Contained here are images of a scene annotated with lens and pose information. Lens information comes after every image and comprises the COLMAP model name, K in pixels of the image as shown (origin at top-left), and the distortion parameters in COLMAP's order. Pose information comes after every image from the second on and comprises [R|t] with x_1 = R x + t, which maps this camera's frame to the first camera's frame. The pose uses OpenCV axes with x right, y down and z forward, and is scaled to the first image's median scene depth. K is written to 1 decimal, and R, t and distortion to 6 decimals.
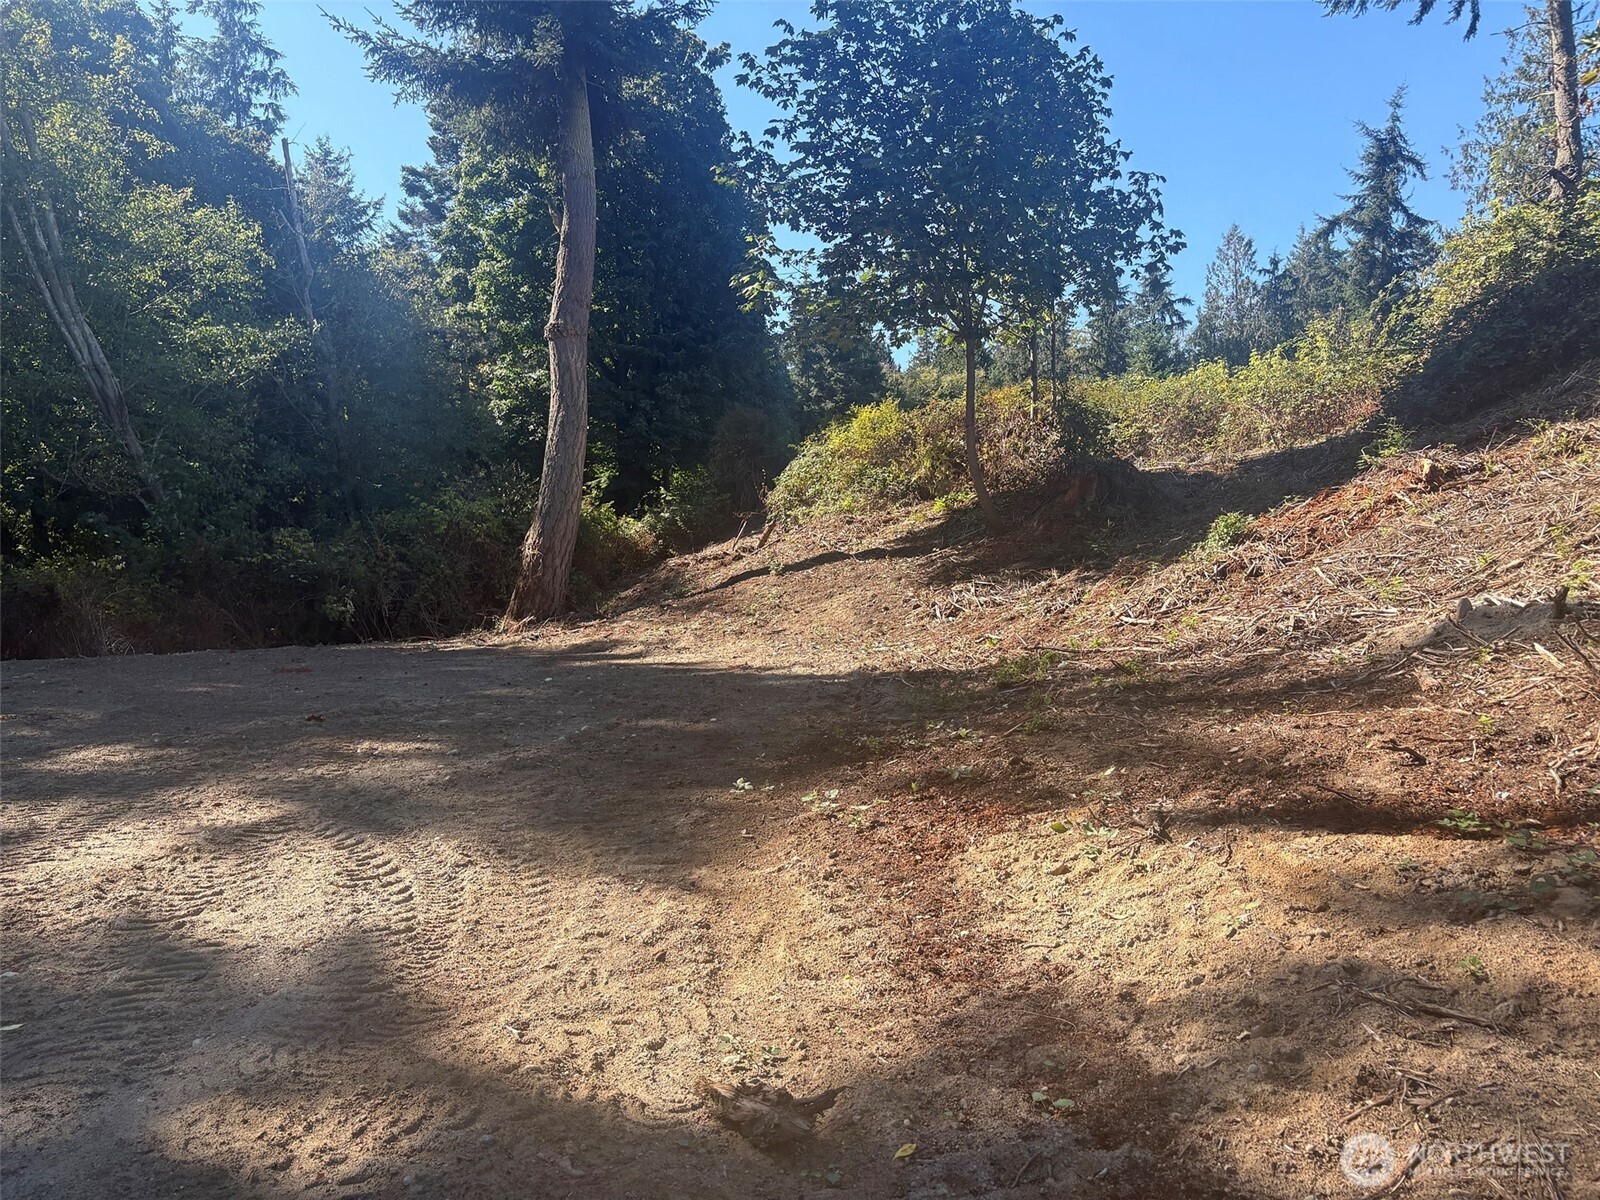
lens RADIAL K [[1208.7, 0, 793.9], [0, 1208.7, 644.9], [0, 0, 1]] dist [0.054722, -0.059229]
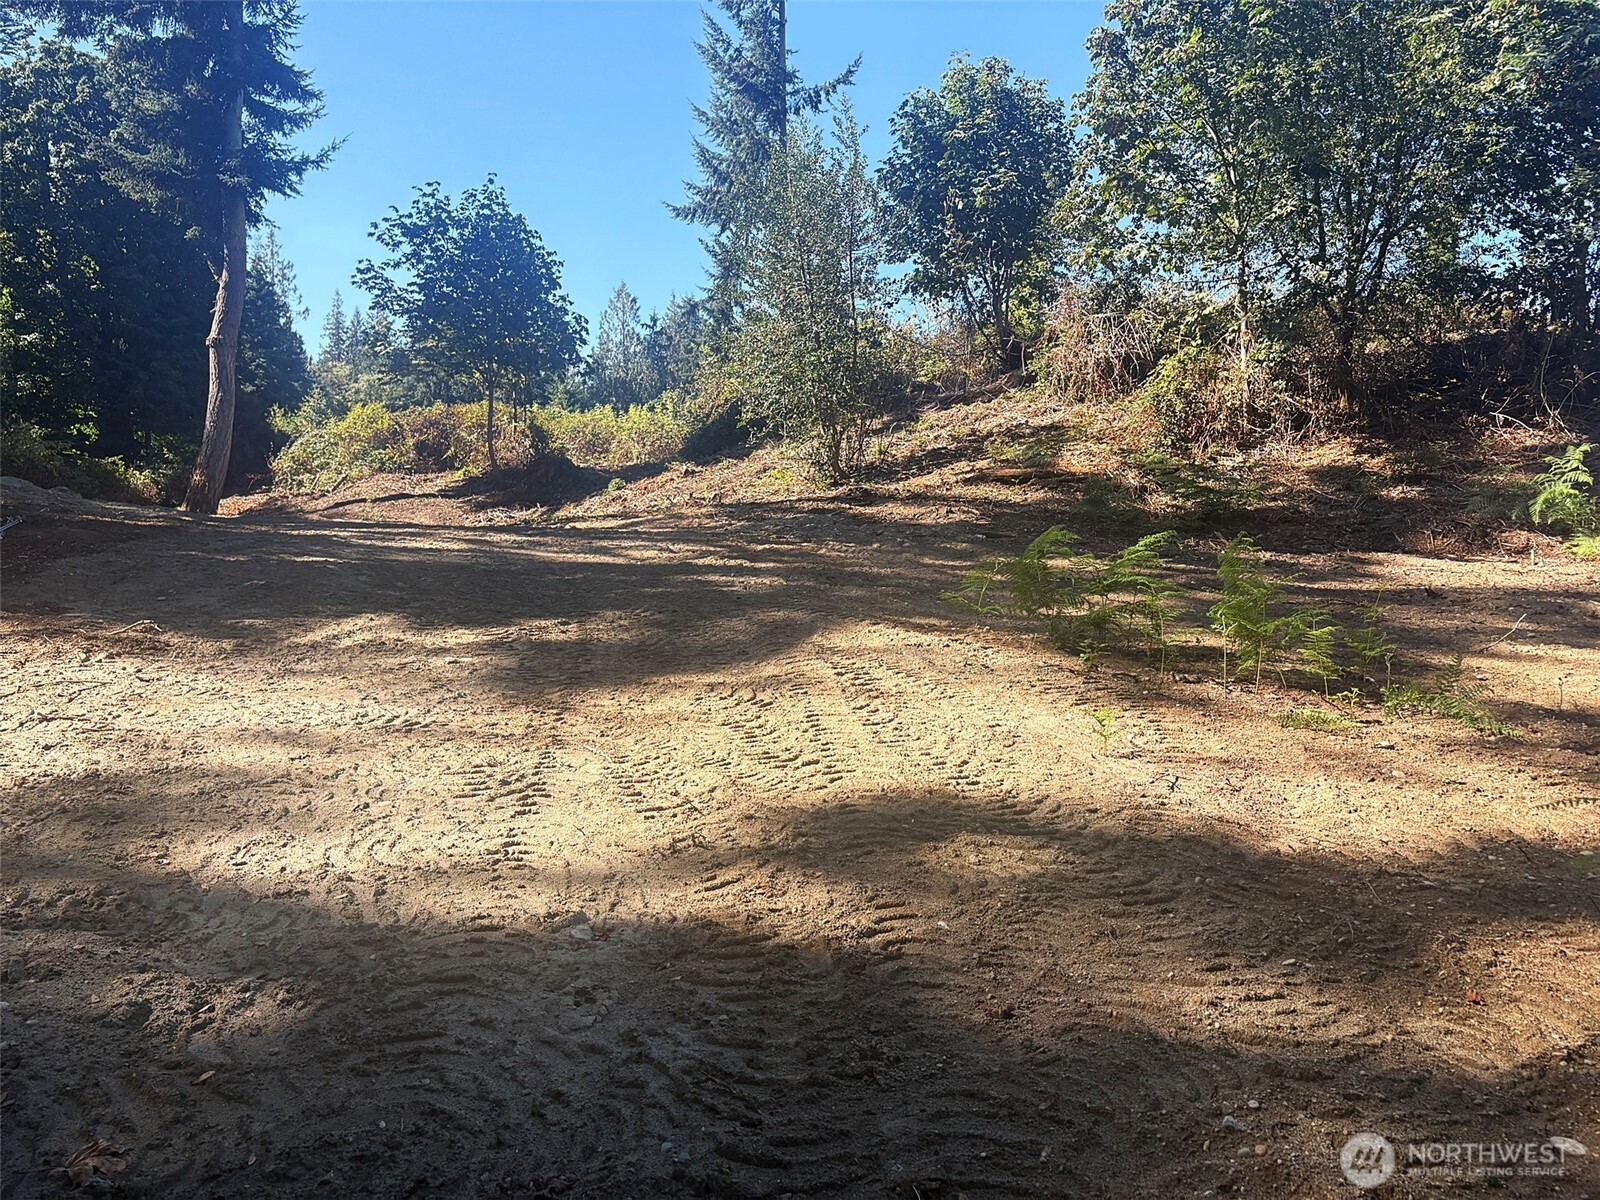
lens RADIAL K [[1208.7, 0, 806.6], [0, 1208.7, 601.3], [0, 0, 1]] dist [0.054722, -0.059229]
pose [[0.874769, 0.044311, 0.482509, -0.155509], [-0.022590, 0.998456, -0.050738, 0.081388], [-0.484013, 0.033484, 0.874420, -0.431165]]
